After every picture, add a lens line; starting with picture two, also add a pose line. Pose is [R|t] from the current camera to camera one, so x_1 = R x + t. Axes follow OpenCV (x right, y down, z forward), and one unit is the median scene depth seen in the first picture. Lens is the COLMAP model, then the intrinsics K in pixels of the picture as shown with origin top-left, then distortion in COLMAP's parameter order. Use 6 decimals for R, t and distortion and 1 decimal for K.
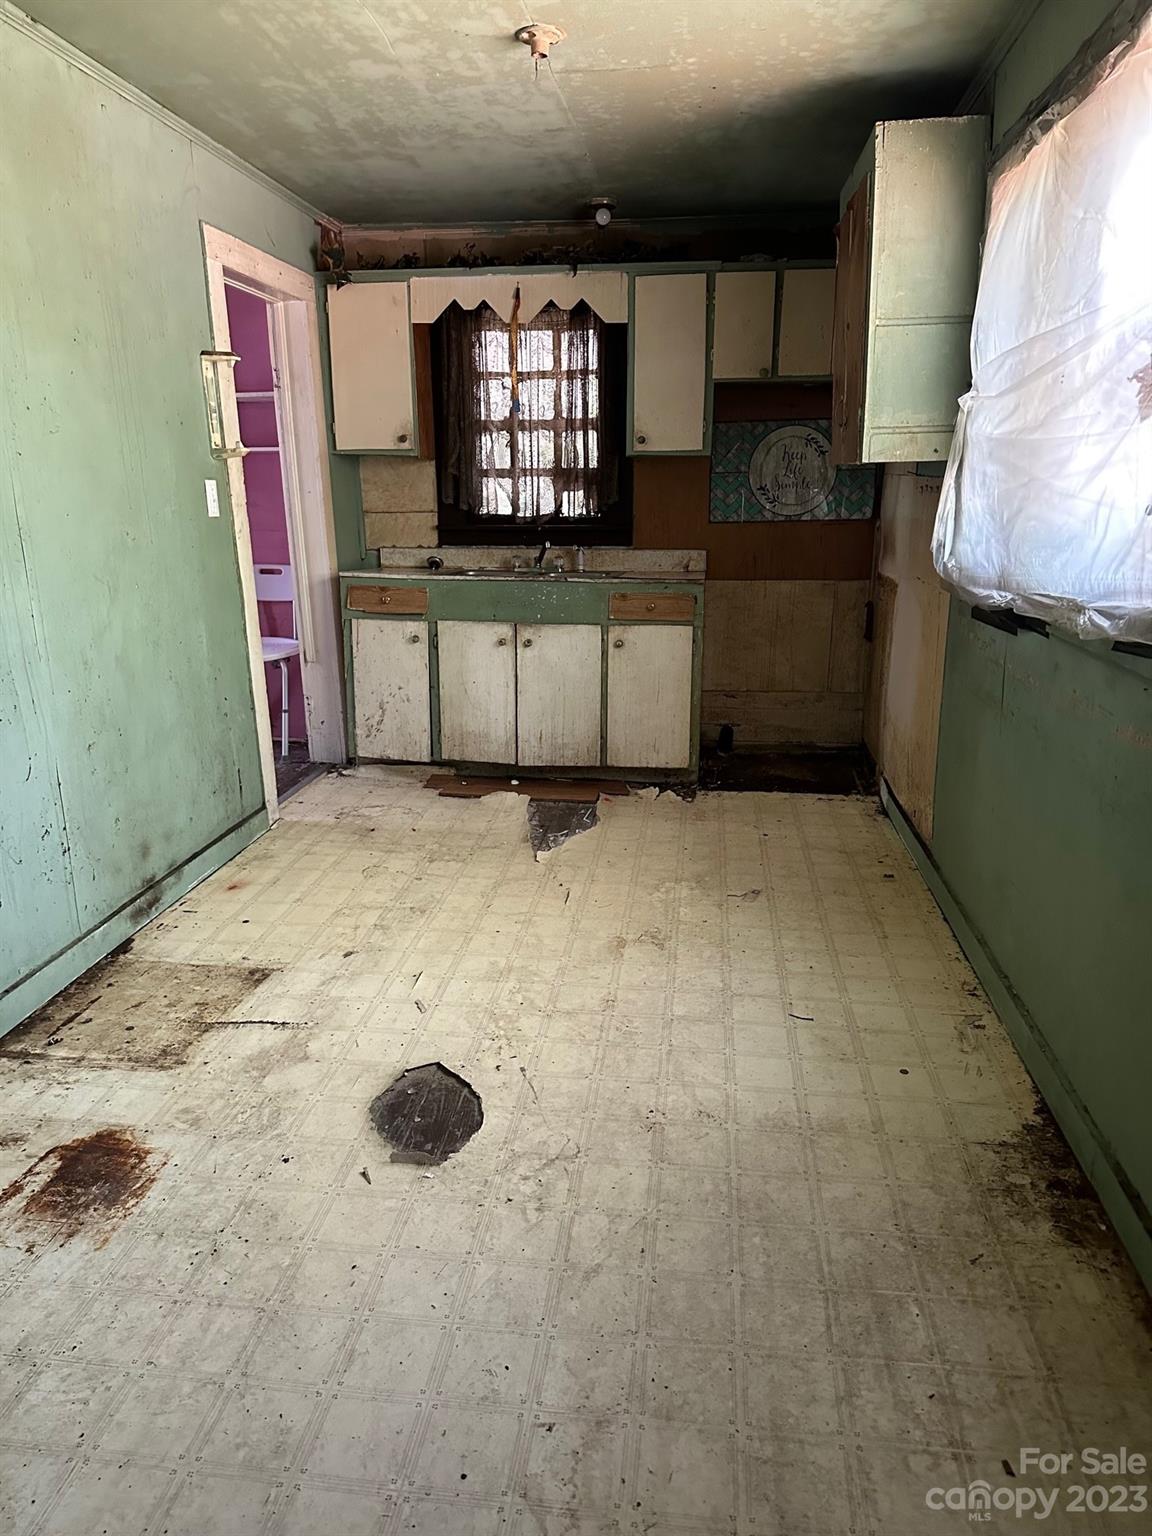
lens RADIAL K [[1081.2, 0, 575.3], [0, 1081.2, 774.3], [0, 0, 1]] dist [0.001353, -0.009270]
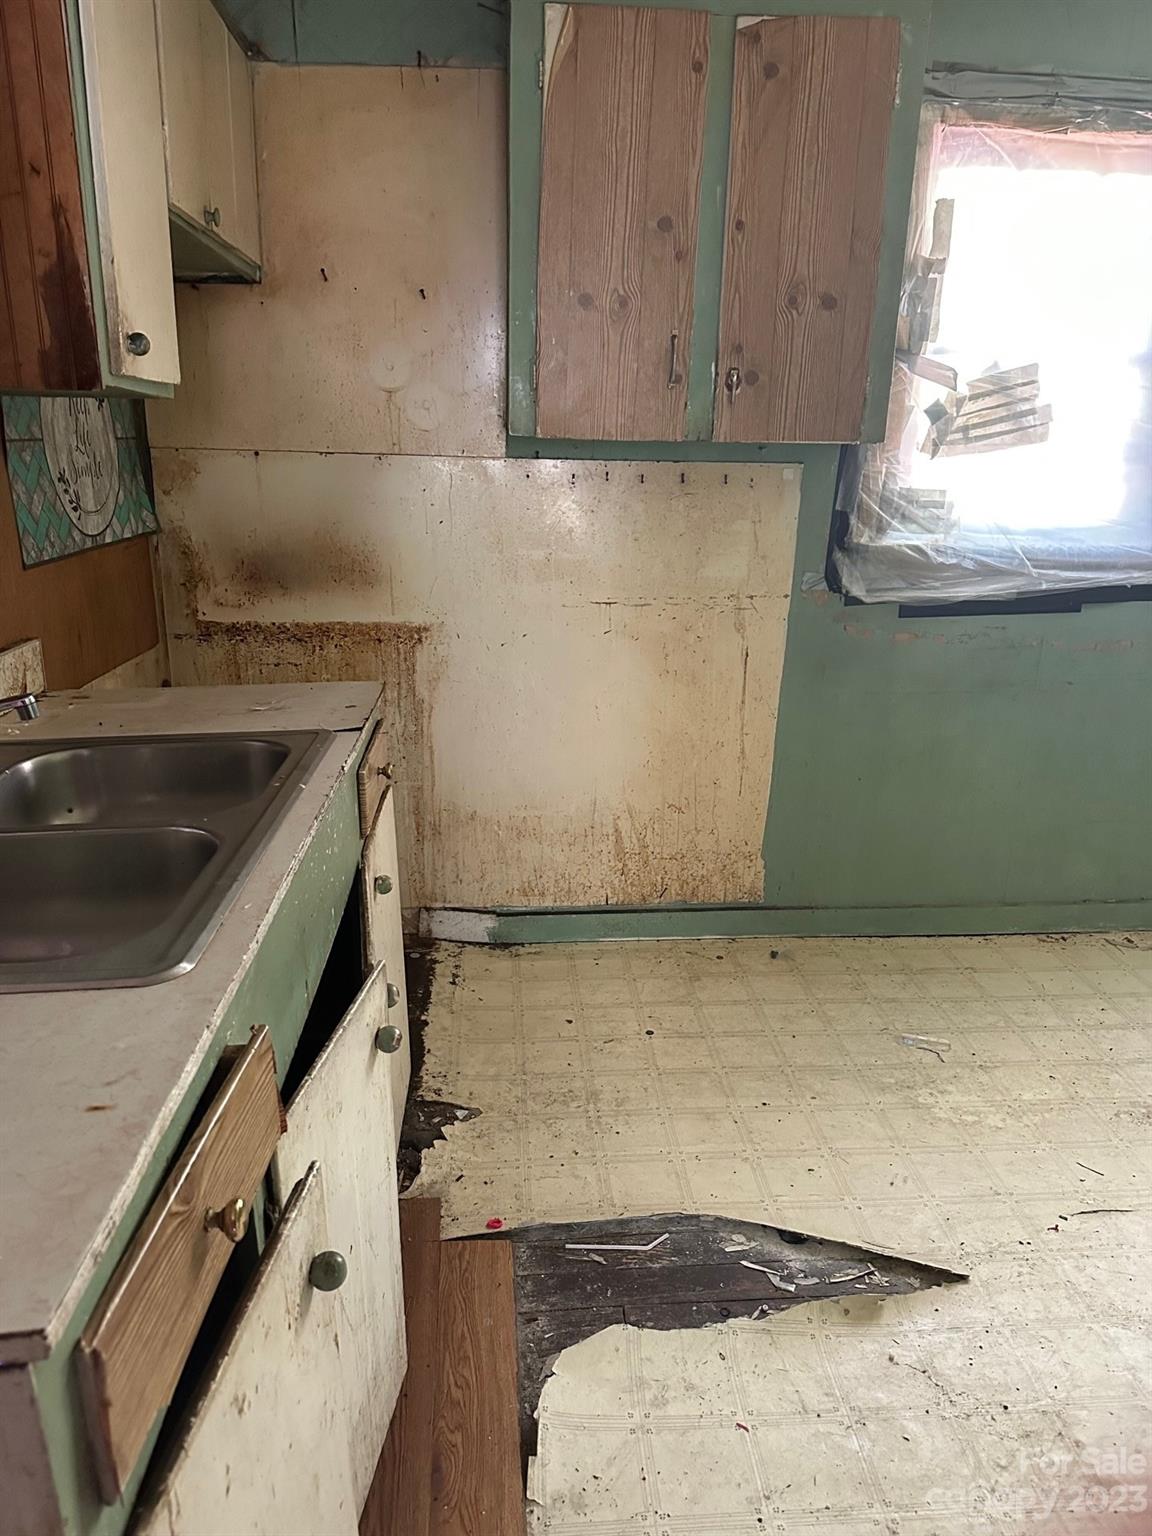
lens RADIAL K [[1043.0, 0, 574.3], [0, 1043.0, 762.6], [0, 0, 1]] dist [0.006382, -0.001669]
pose [[-0.181237, -0.276885, 0.943657, -0.368499], [0.244439, 0.916751, 0.315938, -0.310380], [-0.952577, 0.287926, -0.098468, 1.129330]]
